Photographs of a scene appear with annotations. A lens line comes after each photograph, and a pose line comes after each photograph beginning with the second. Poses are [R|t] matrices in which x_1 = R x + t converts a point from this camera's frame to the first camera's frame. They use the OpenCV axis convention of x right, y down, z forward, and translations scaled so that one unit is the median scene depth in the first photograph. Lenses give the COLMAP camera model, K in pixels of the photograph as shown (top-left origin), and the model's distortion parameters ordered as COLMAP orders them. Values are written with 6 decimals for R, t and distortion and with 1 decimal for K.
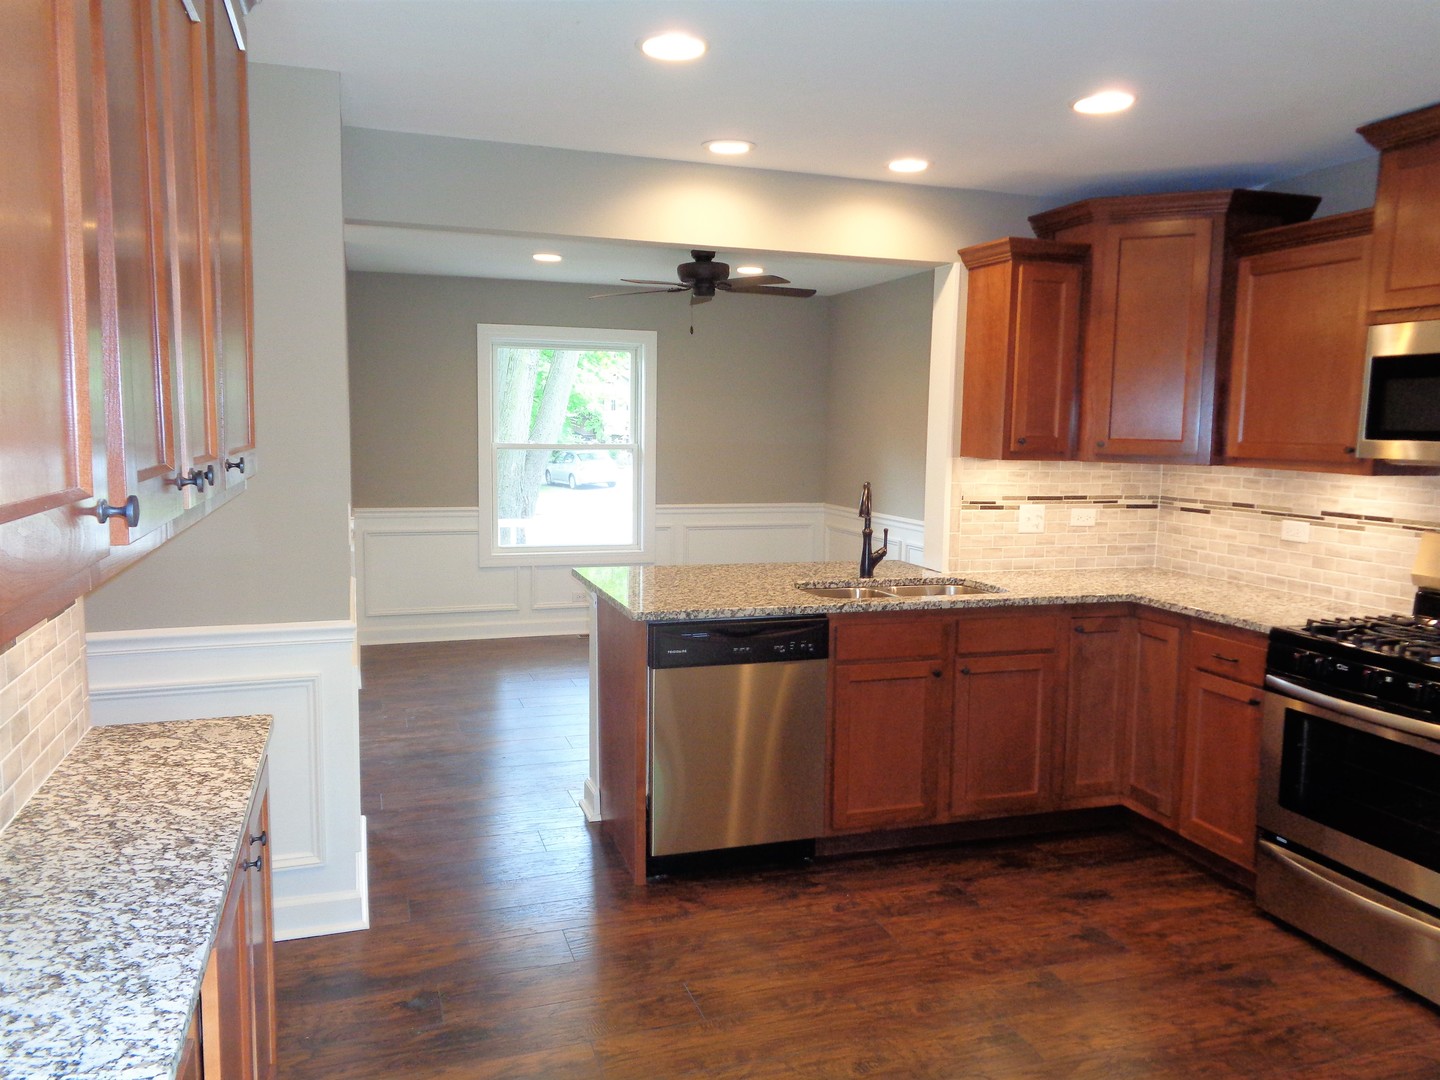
lens RADIAL K [[1087.2, 0, 714.4], [0, 1087.2, 539.3], [0, 0, 1]] dist [0.004919, -0.002883]
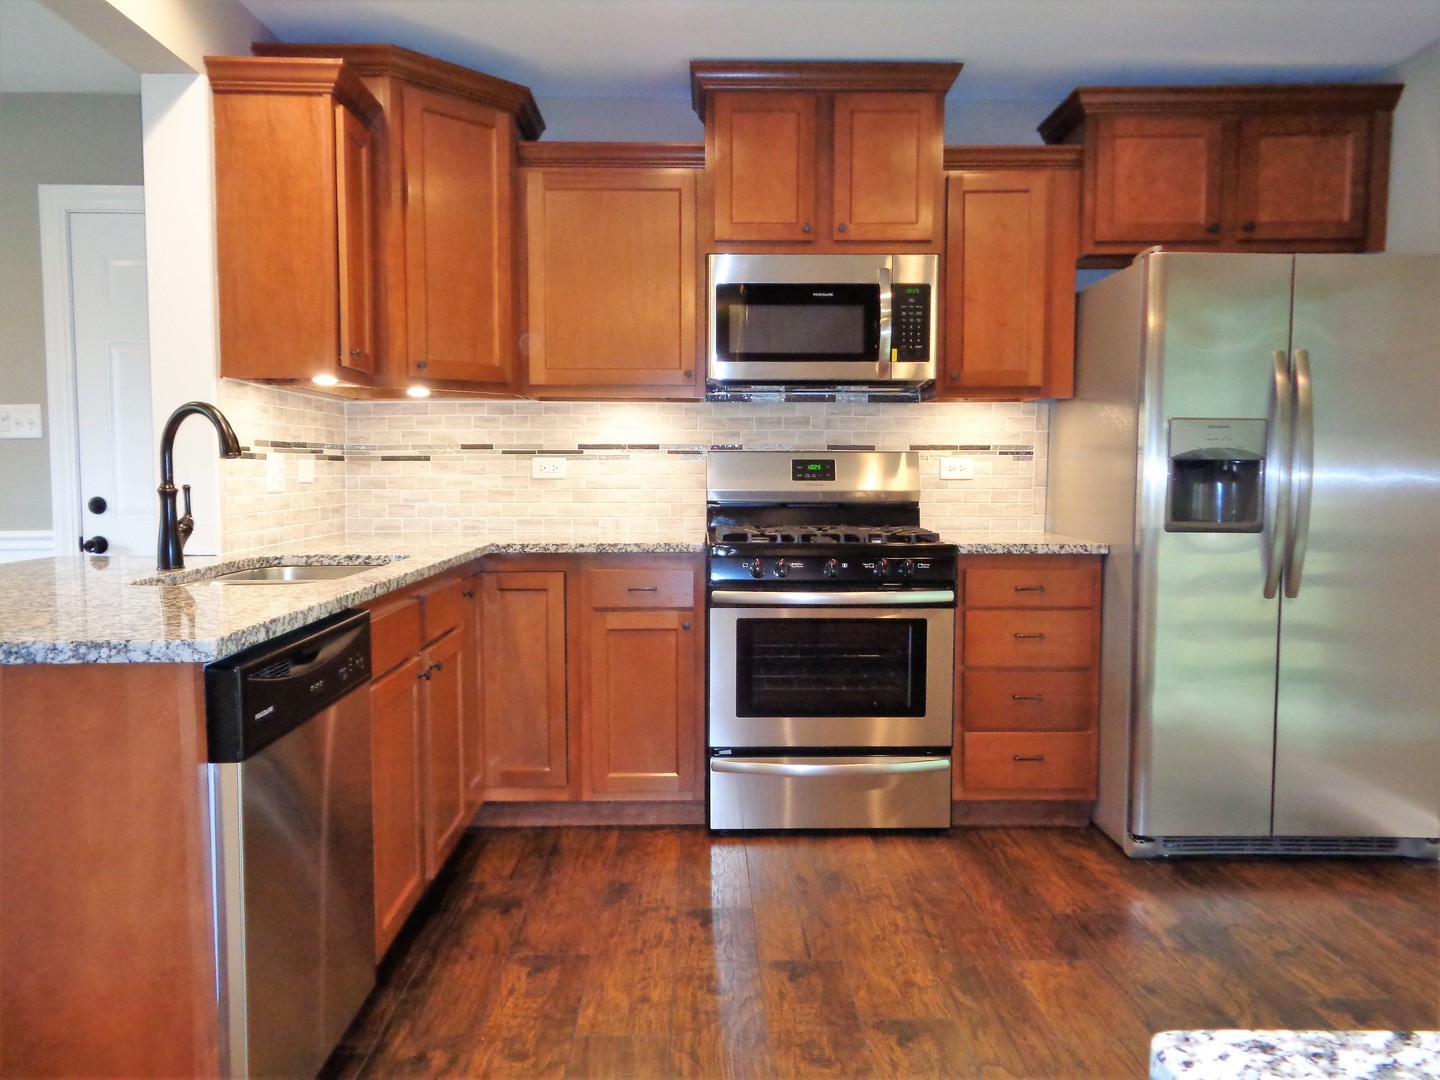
lens RADIAL K [[1087.2, 0, 718.0], [0, 1087.2, 544.0], [0, 0, 1]] dist [0.004919, -0.002883]
pose [[0.292102, -0.083851, 0.952704, -0.361023], [0.107722, 0.992695, 0.054343, 0.023657], [-0.950301, 0.086753, 0.299001, 0.585011]]
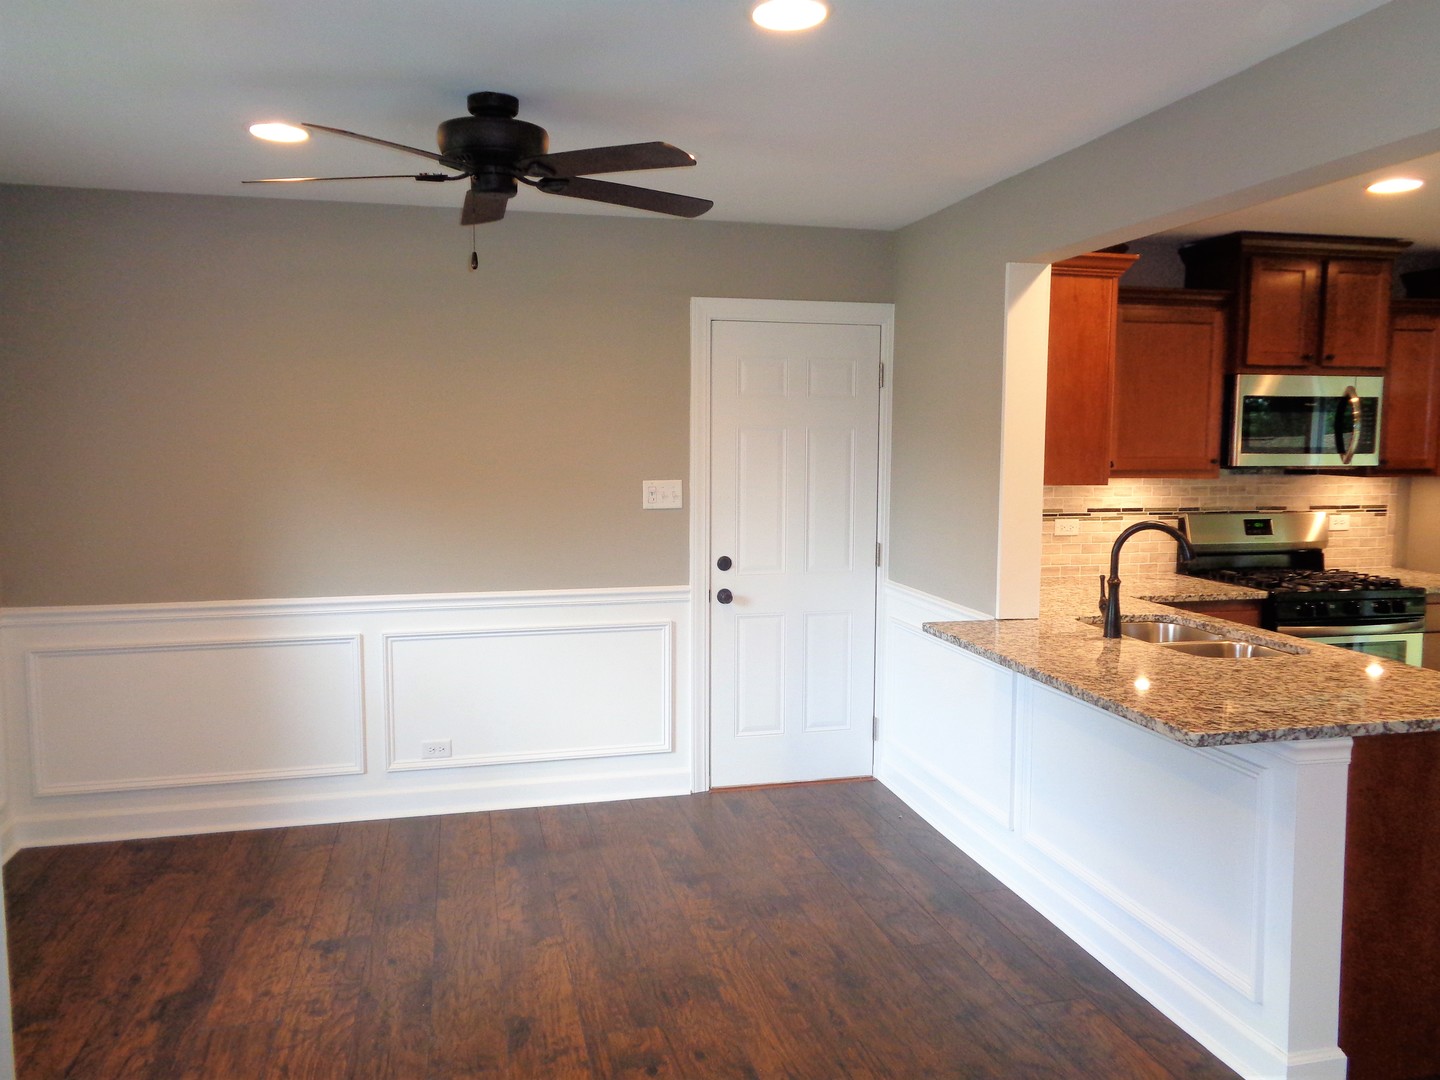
lens RADIAL K [[1087.2, 0, 721.1], [0, 1087.2, 541.2], [0, 0, 1]] dist [0.004919, -0.002883]
pose [[0.088846, -0.109608, 0.989996, -0.752680], [0.105444, 0.989377, 0.100077, -0.161467], [-0.990448, 0.095498, 0.099460, 1.297489]]
